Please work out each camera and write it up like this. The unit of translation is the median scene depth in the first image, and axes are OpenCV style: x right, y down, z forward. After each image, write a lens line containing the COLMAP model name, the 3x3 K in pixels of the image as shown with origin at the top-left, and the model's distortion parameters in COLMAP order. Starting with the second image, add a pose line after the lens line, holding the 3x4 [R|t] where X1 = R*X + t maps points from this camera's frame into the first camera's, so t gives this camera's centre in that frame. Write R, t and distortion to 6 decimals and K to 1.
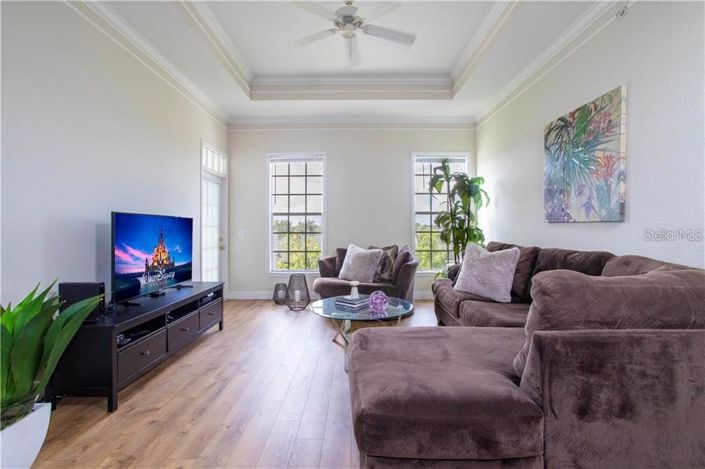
lens RADIAL K [[346.3, 0, 350.0], [0, 346.3, 228.5], [0, 0, 1]] dist [-0.041142, 0.000119]
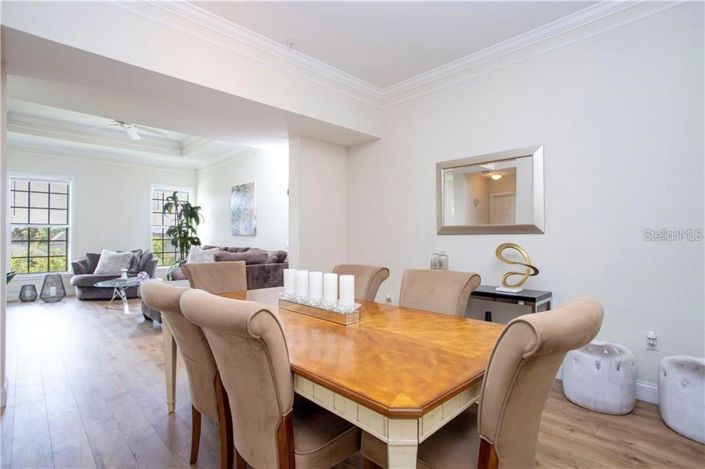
lens RADIAL K [[346.3, 0, 350.0], [0, 346.3, 228.5], [0, 0, 1]] dist [-0.041142, 0.000119]
pose [[0.710088, 0.012546, 0.704001, -0.243651], [0.002967, 0.999779, -0.020810, -0.005937], [-0.704107, 0.016865, 0.709894, -0.628381]]
